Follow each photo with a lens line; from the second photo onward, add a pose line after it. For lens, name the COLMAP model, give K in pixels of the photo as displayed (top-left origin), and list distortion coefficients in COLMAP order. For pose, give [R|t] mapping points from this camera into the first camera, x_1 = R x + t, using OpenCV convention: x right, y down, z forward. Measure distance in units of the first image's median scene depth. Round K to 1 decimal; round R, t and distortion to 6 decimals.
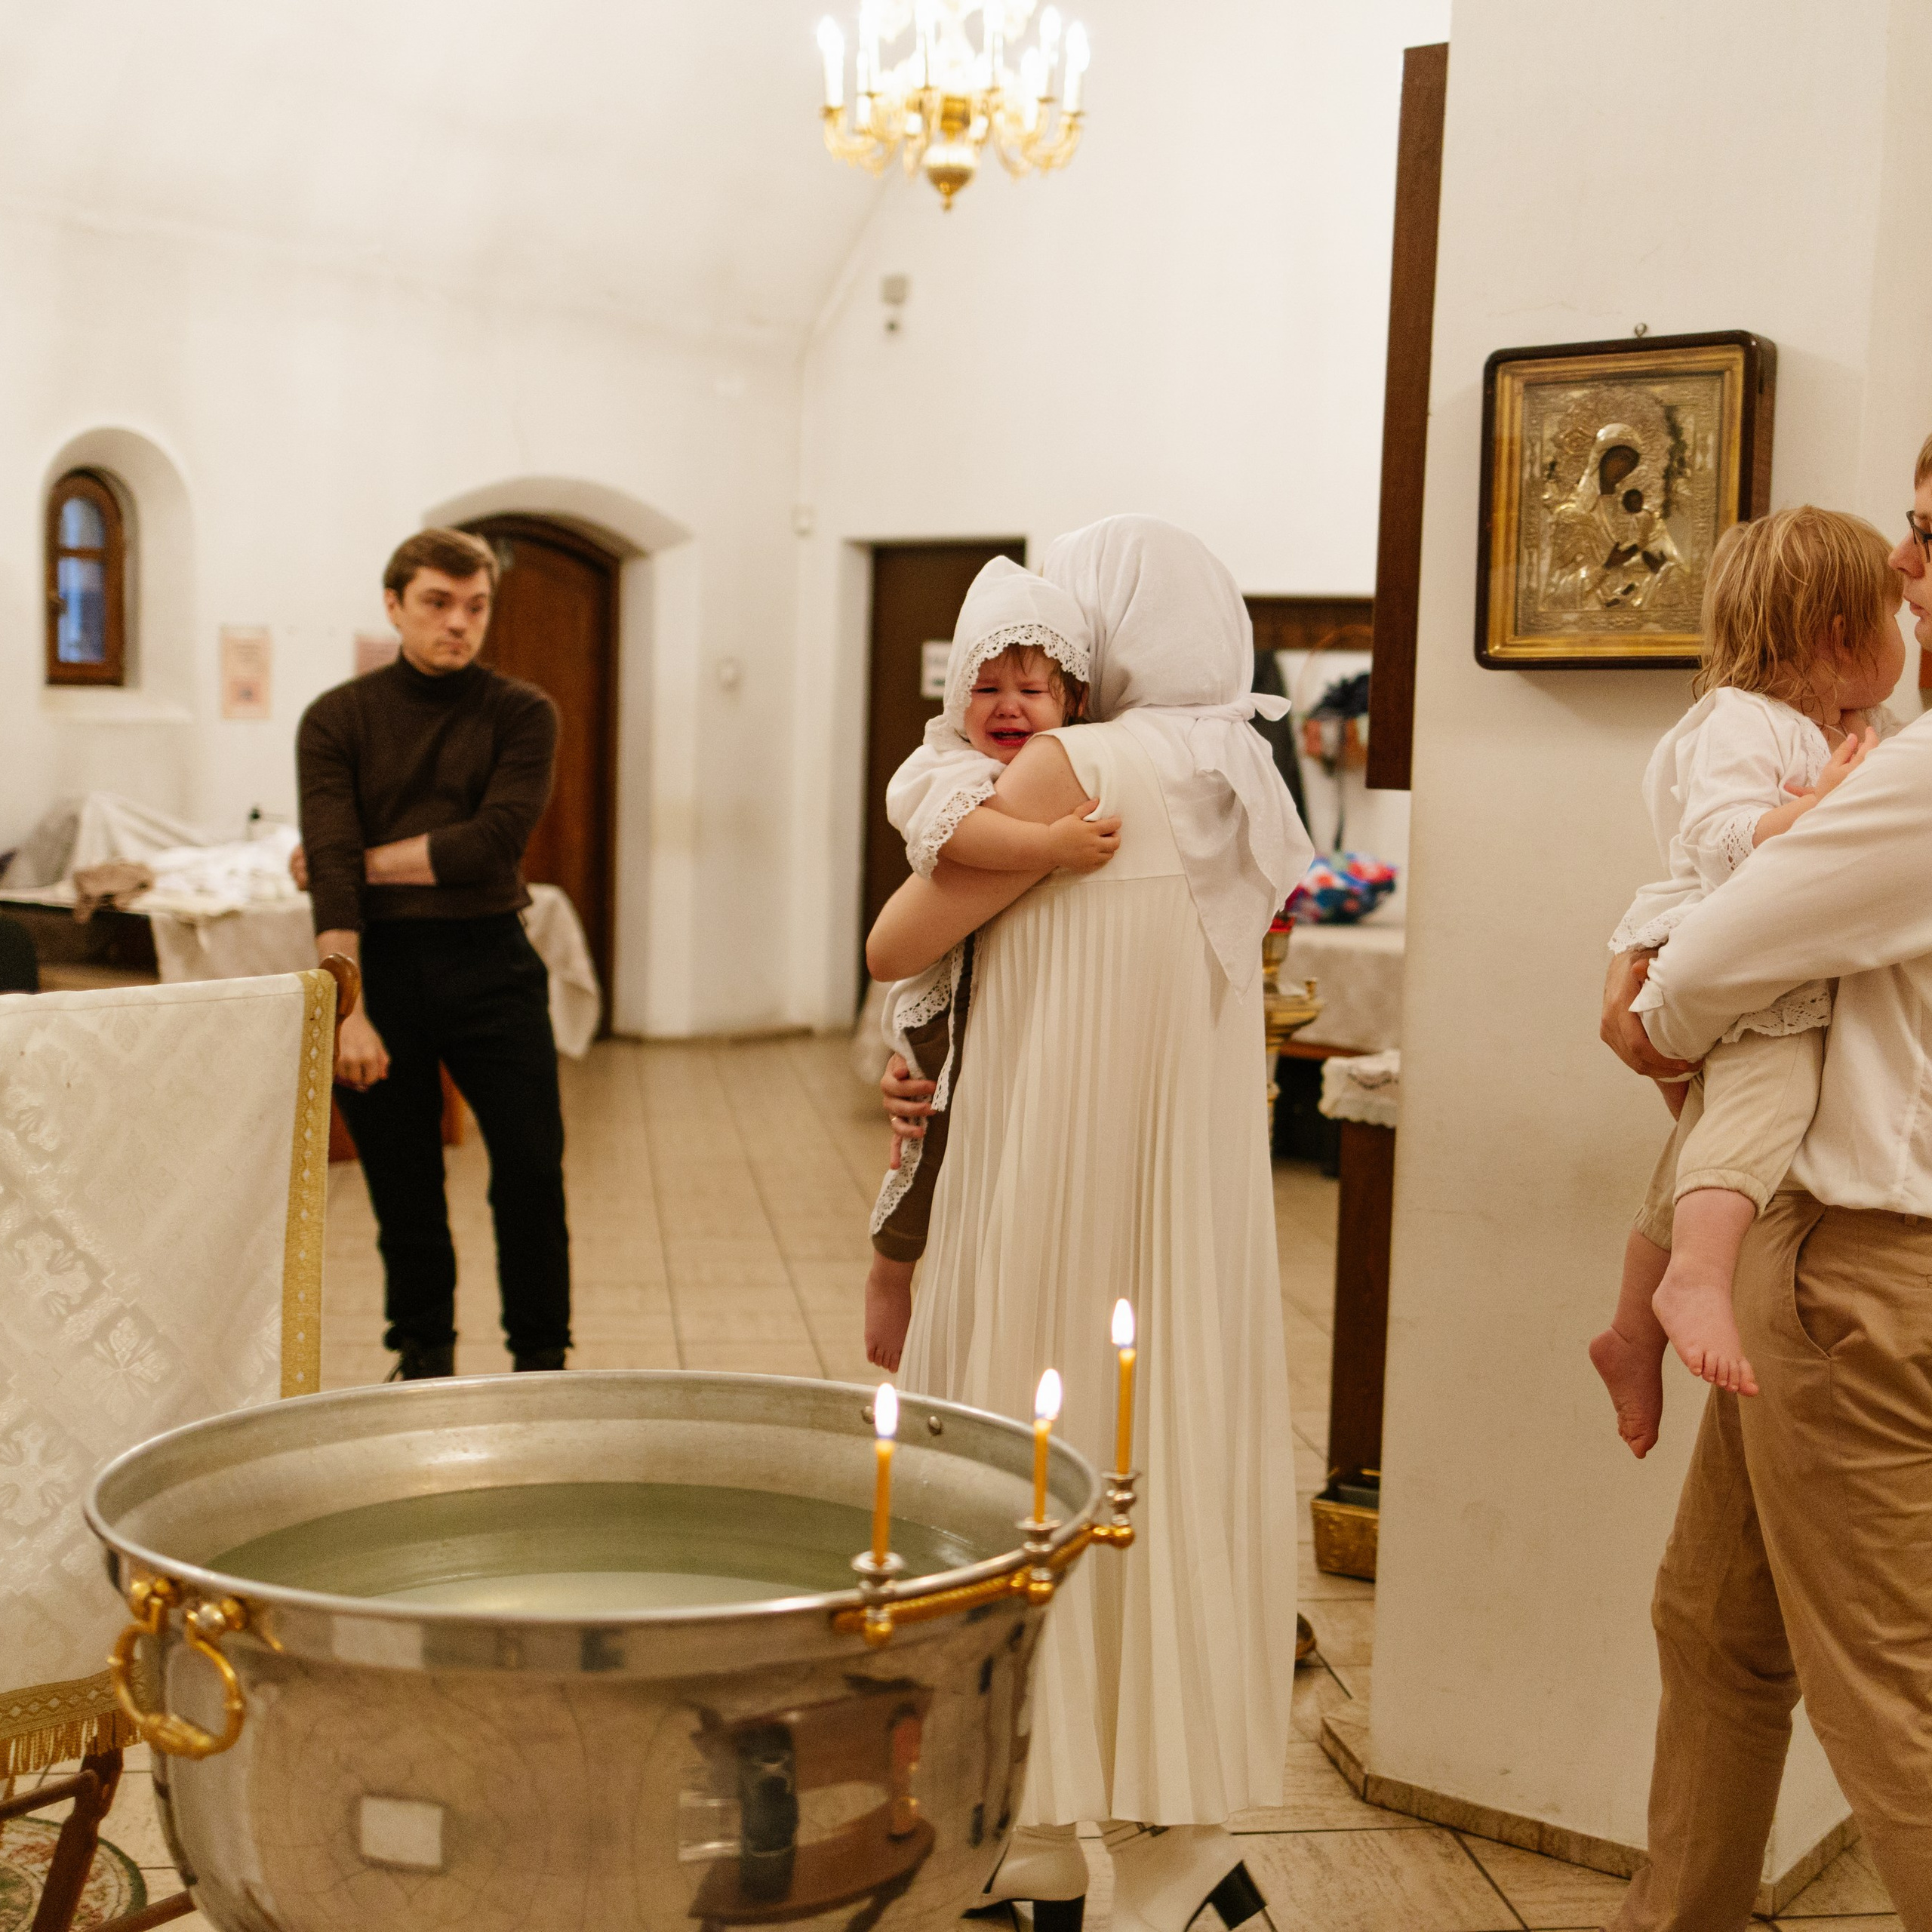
lens RADIAL K [[2617.8, 0, 966.0], [0, 2617.8, 966.0], [0, 0, 1]] dist [-0.091933, 0.309068]
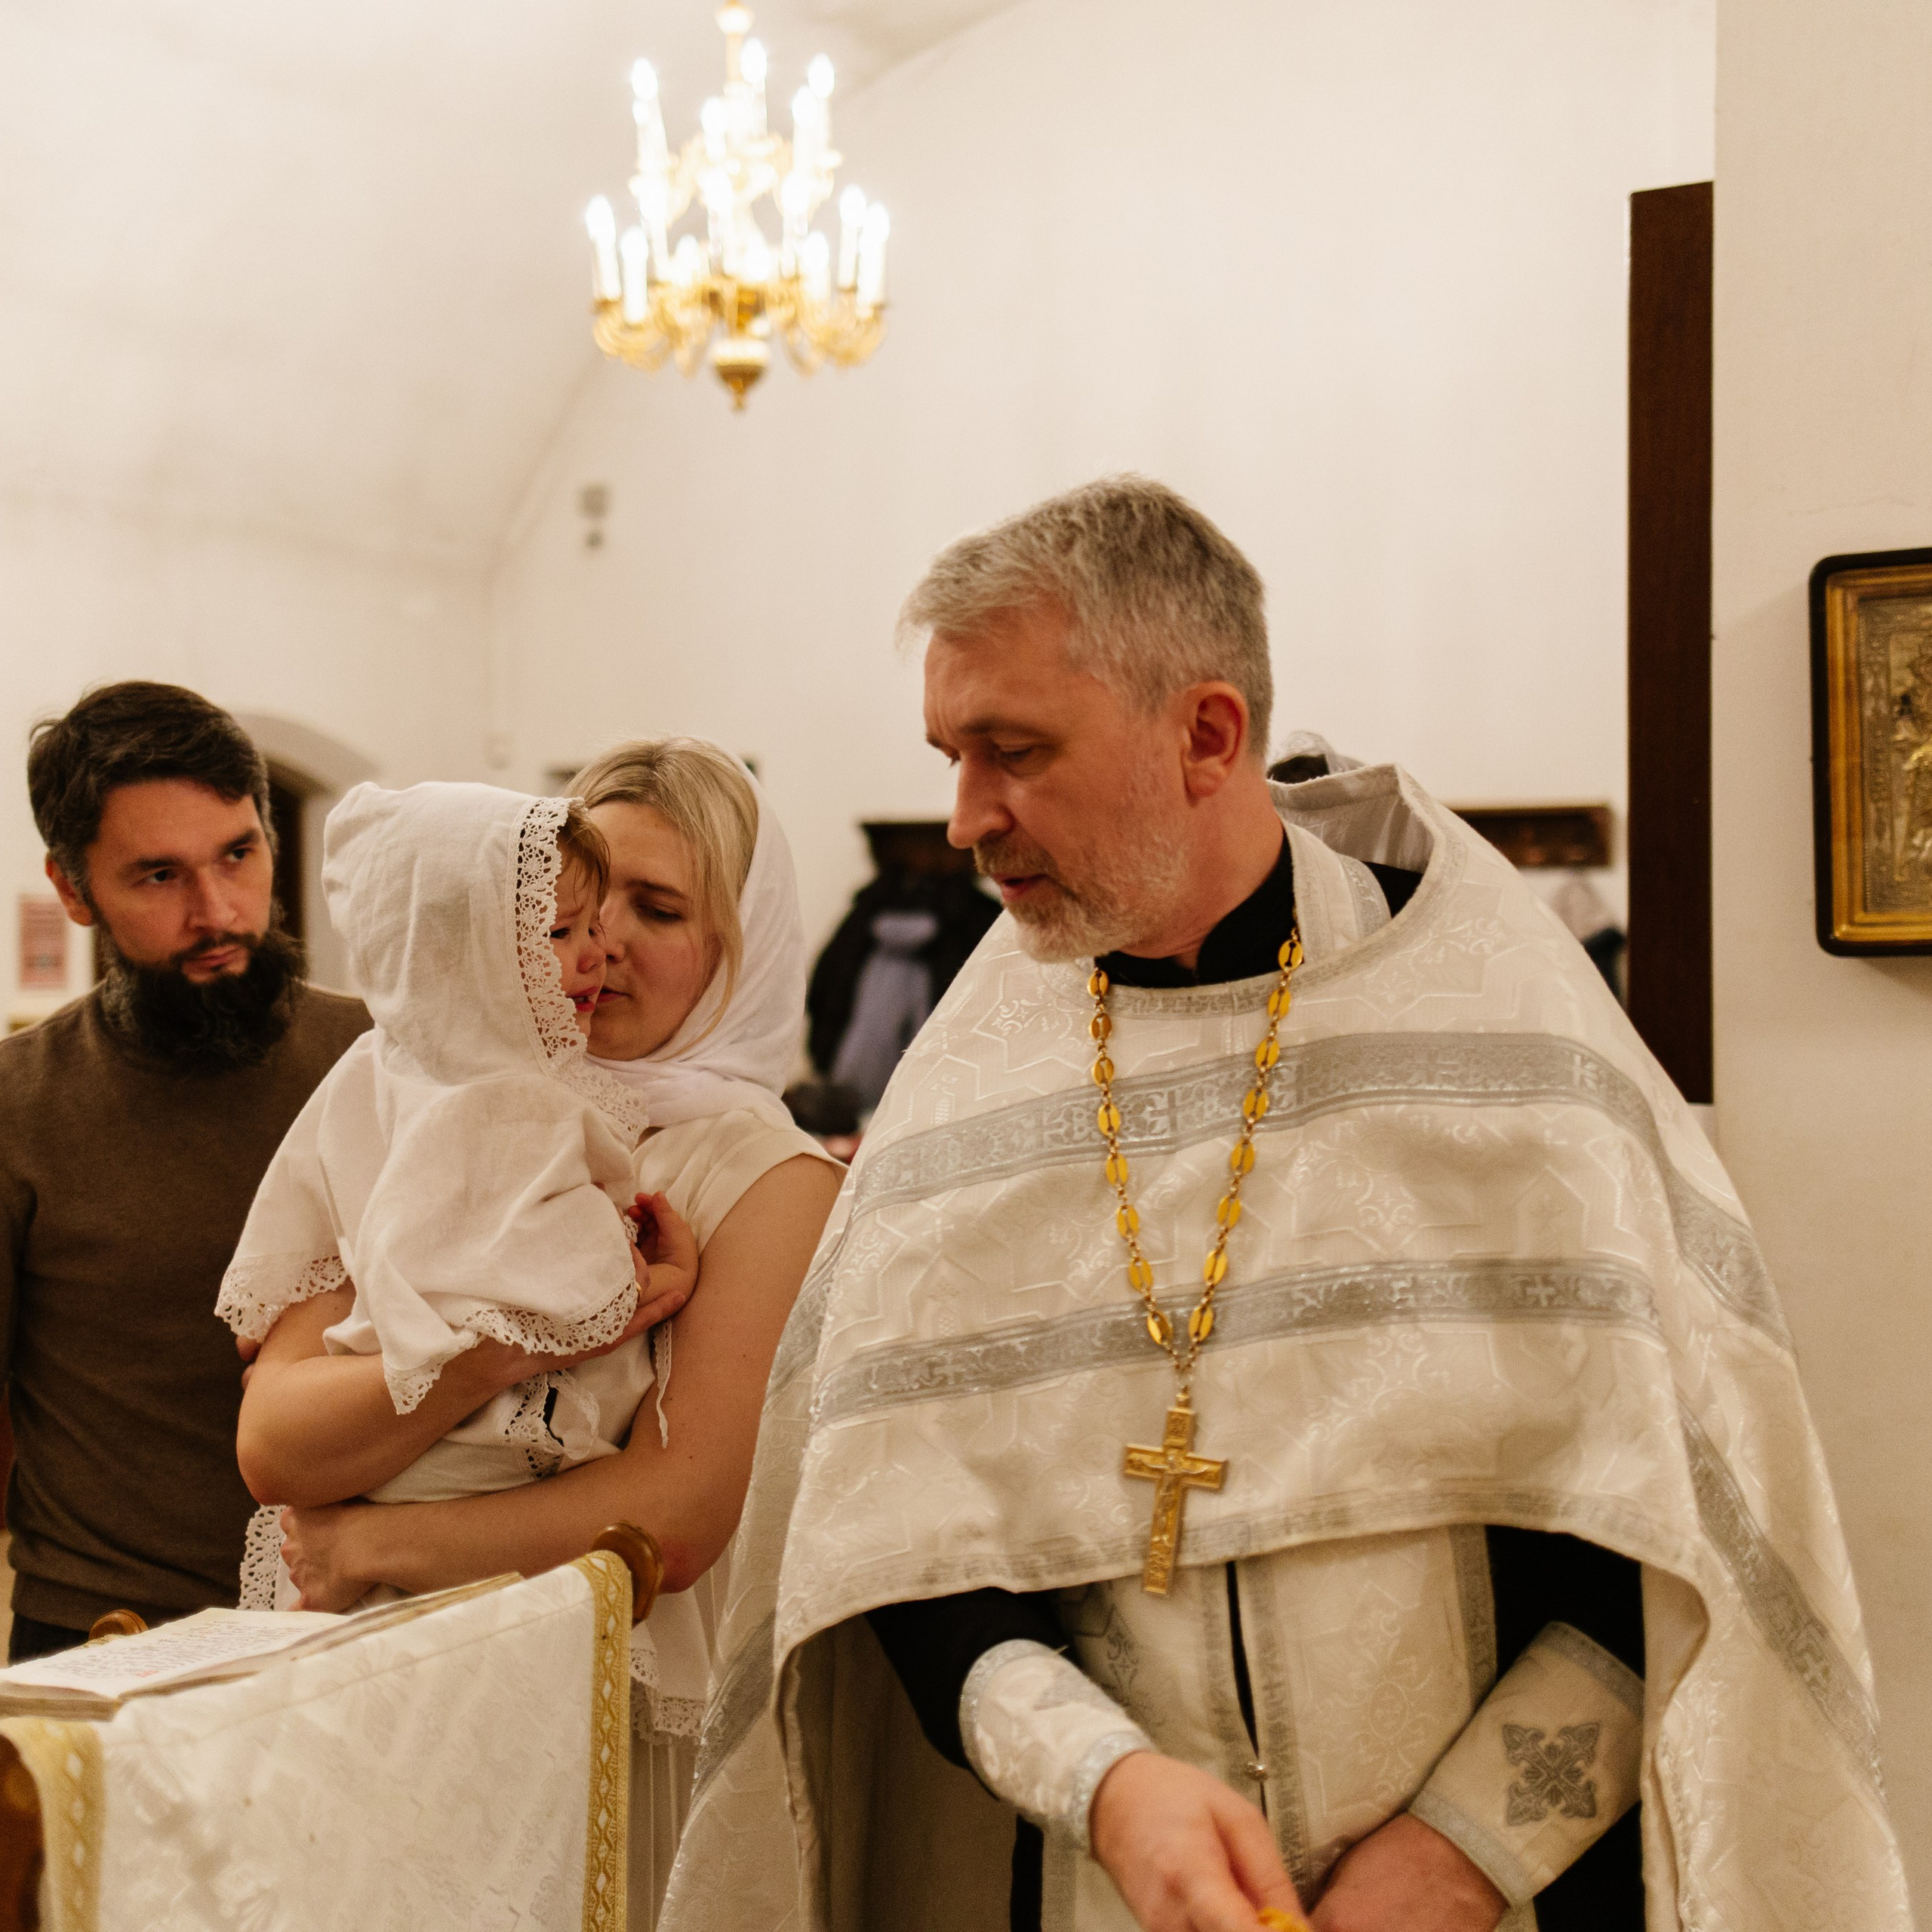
lens RADIAL K [[2604.8, 0, 875.2], [0, 2604.8, 973.7], [0, 0, 1]] dist [-0.107169, 0.373920]
pose [[0.989570, -0.041708, 0.137880, -0.198332], [0.051595, 0.996287, -0.068924, -0.069693], [-0.134493, 0.075319, 0.988048, 0.264950]]
